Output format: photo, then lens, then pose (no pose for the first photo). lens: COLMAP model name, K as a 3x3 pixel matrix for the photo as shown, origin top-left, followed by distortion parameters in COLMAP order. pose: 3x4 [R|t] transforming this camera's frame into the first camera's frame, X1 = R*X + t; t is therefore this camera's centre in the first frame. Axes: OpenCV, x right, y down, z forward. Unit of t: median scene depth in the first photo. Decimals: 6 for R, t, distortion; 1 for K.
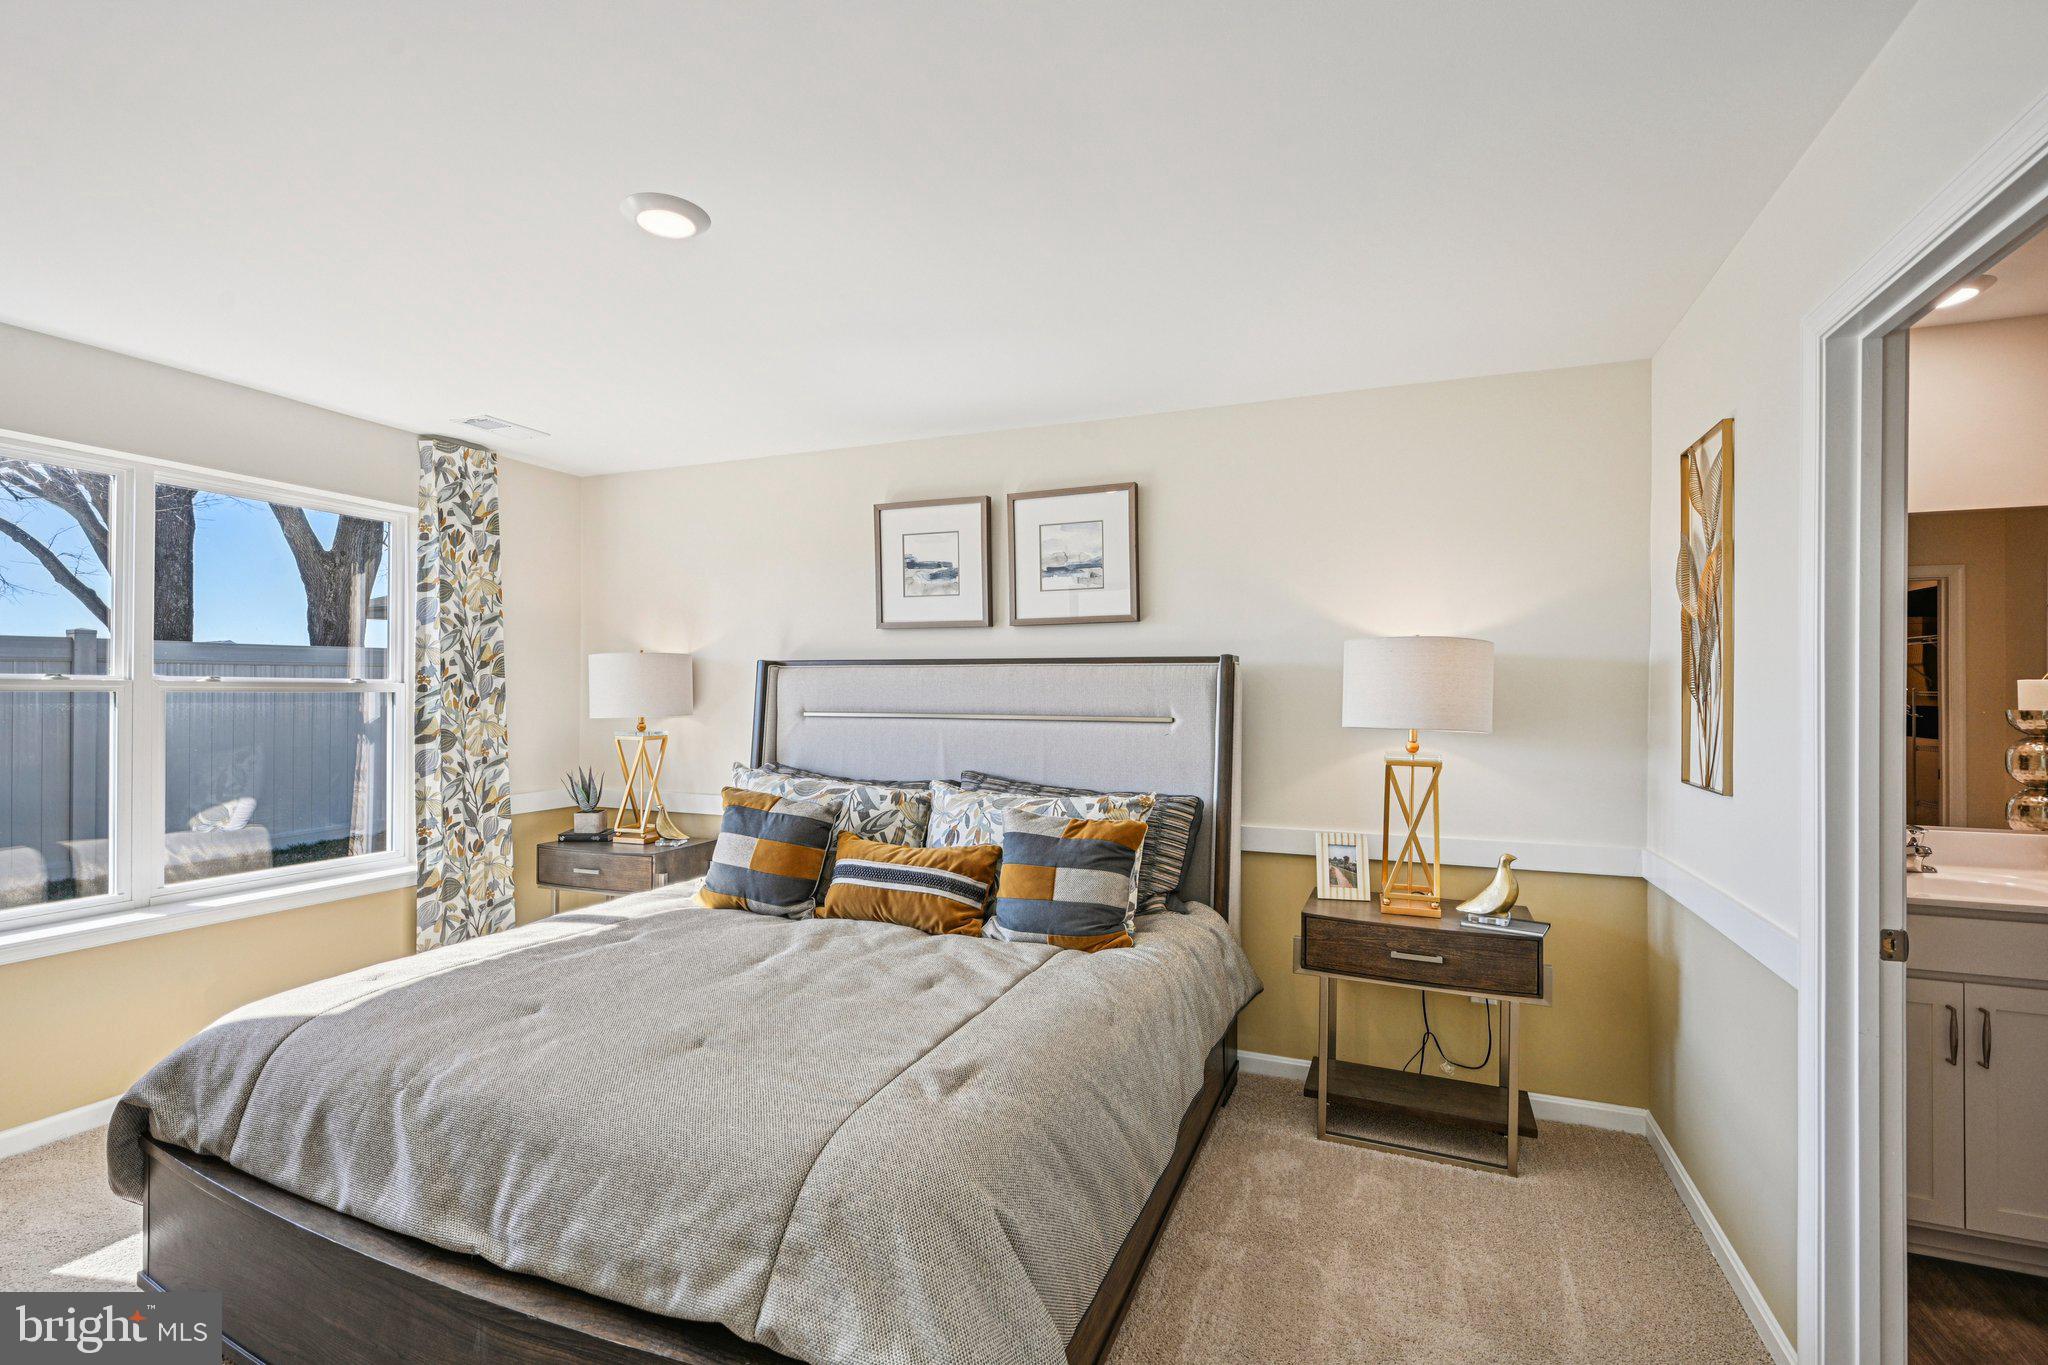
lens RADIAL K [[922.1, 0, 1026.6], [0, 922.1, 688.1], [0, 0, 1]] dist [0.000769, -0.000137]
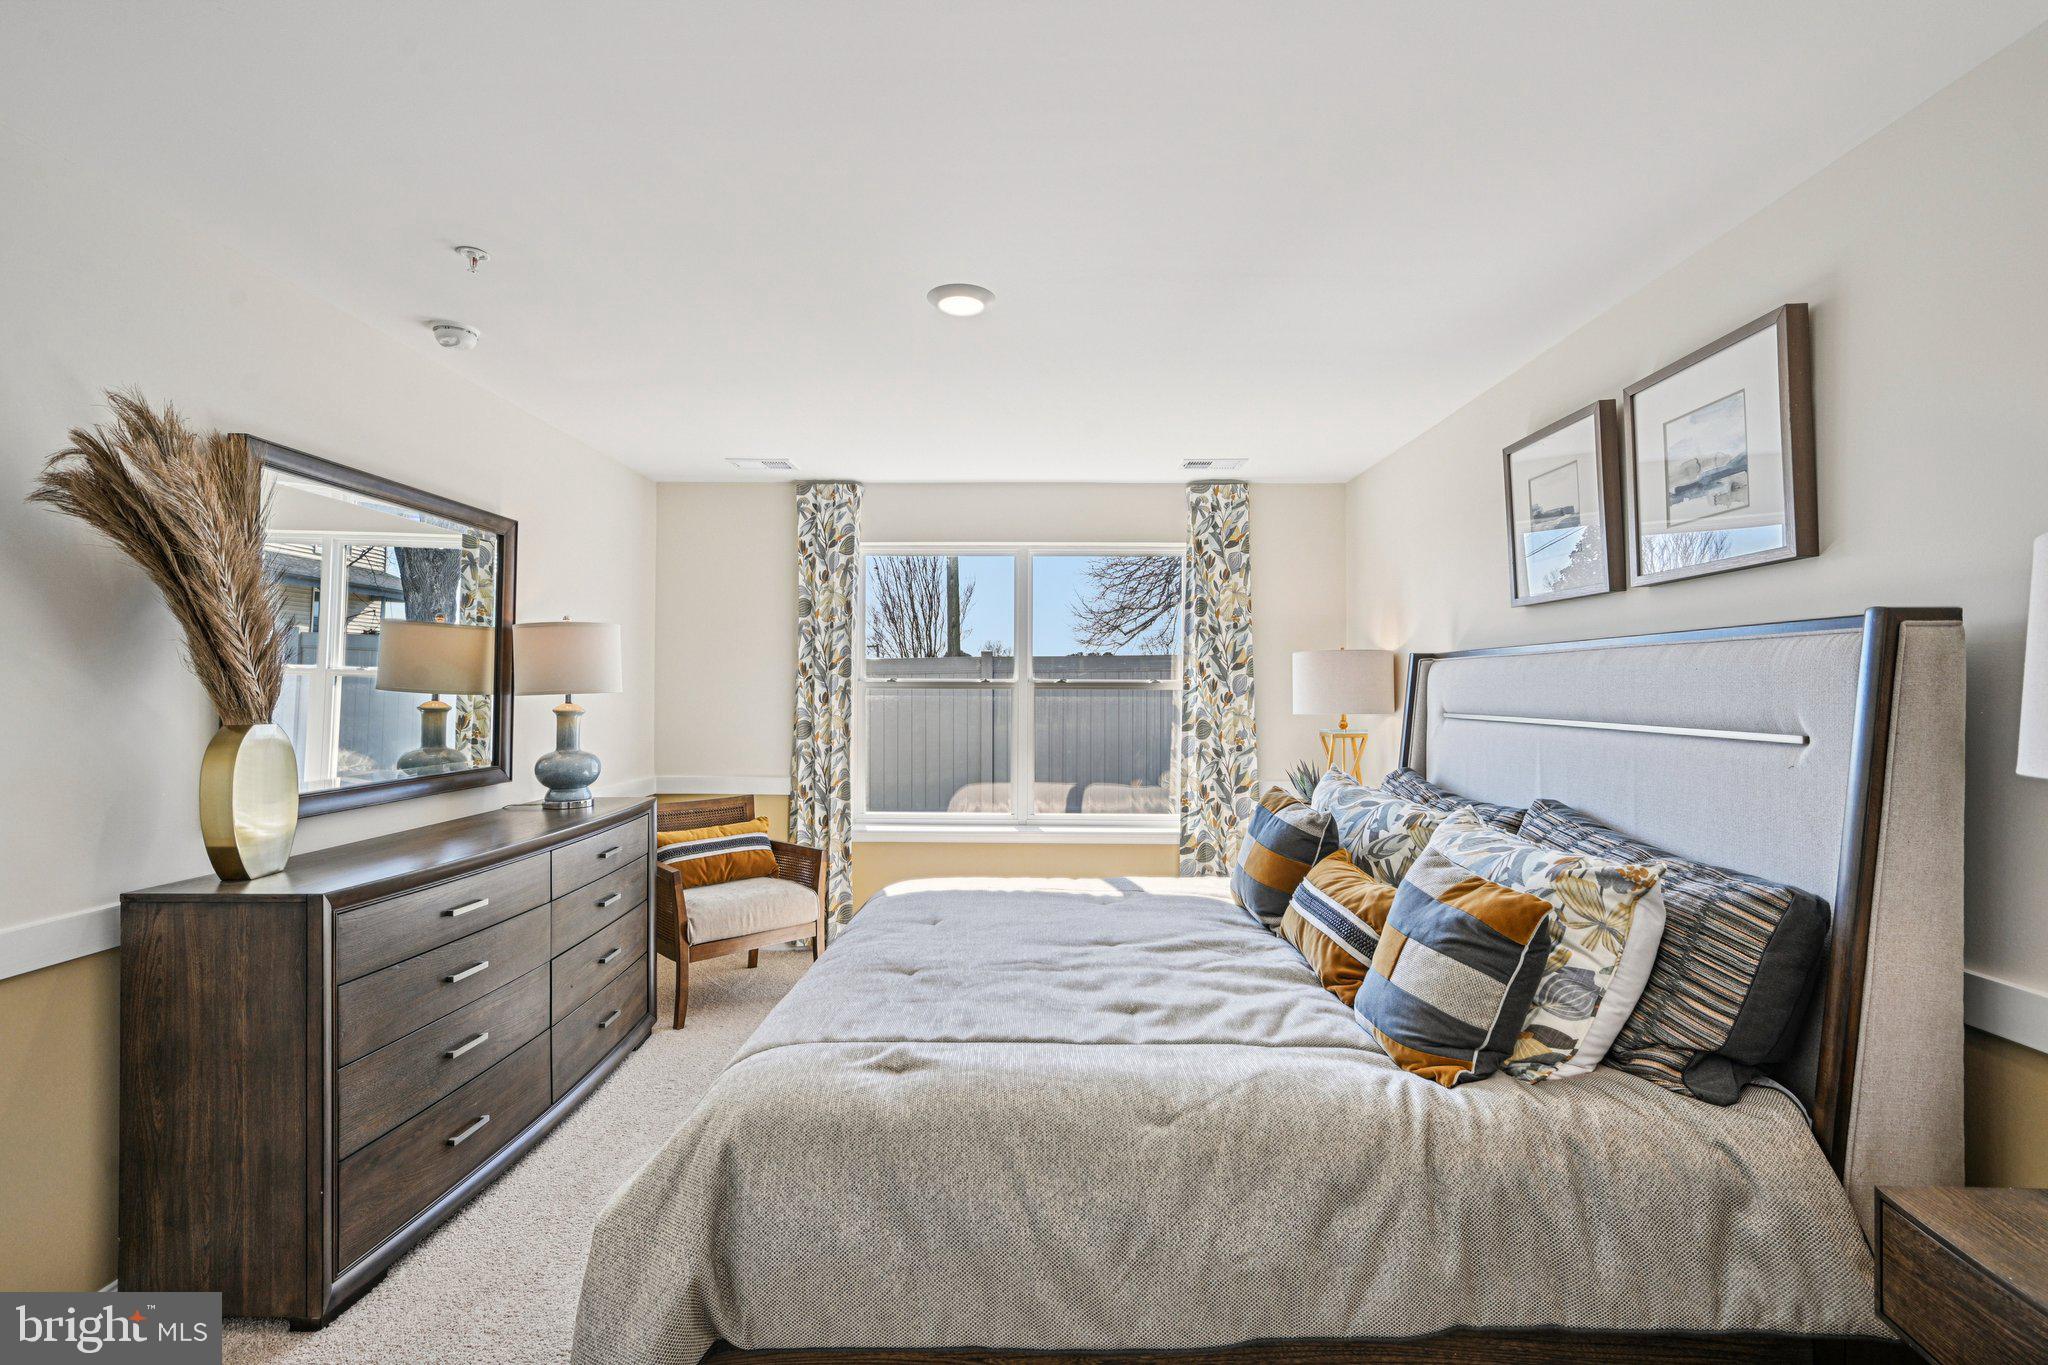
lens RADIAL K [[922.1, 0, 1023.4], [0, 922.1, 682.4], [0, 0, 1]] dist [0.000769, -0.000137]
pose [[0.352833, -0.009011, -0.935643, 0.431202], [0.002457, 0.999959, -0.008703, 0.004751], [0.935683, 0.000772, 0.352841, 0.353751]]
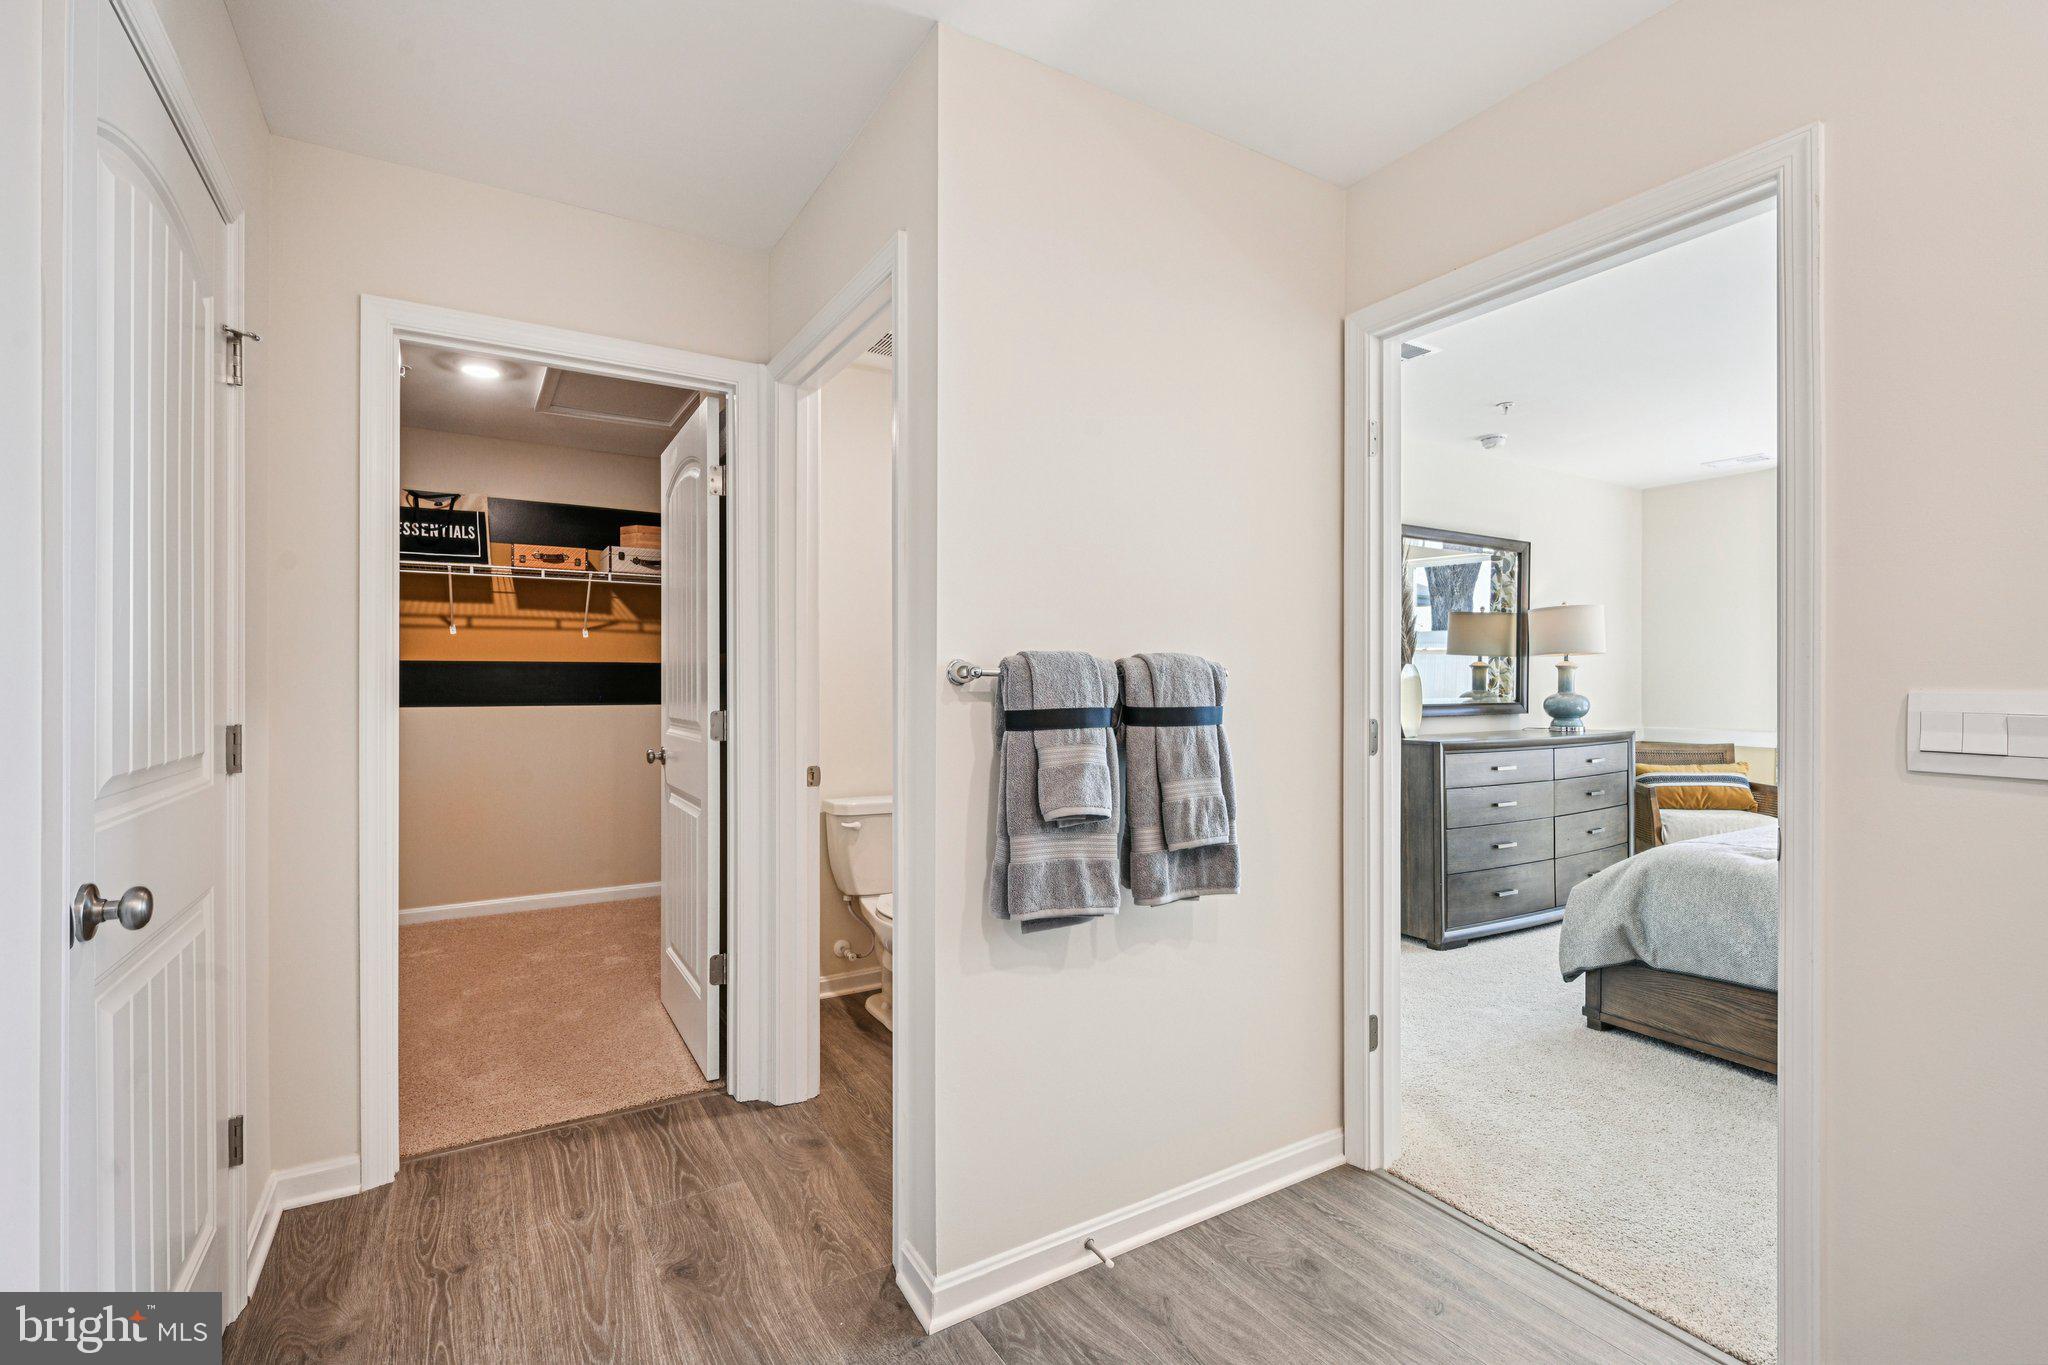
lens RADIAL K [[922.1, 0, 1021.0], [0, 922.1, 677.6], [0, 0, 1]] dist [0.000769, -0.000137]
pose [[-0.600864, -0.008629, -0.799304, 0.968970], [0.000133, 0.999941, -0.010894, 0.054783], [0.799351, -0.006652, -0.600828, 0.426617]]
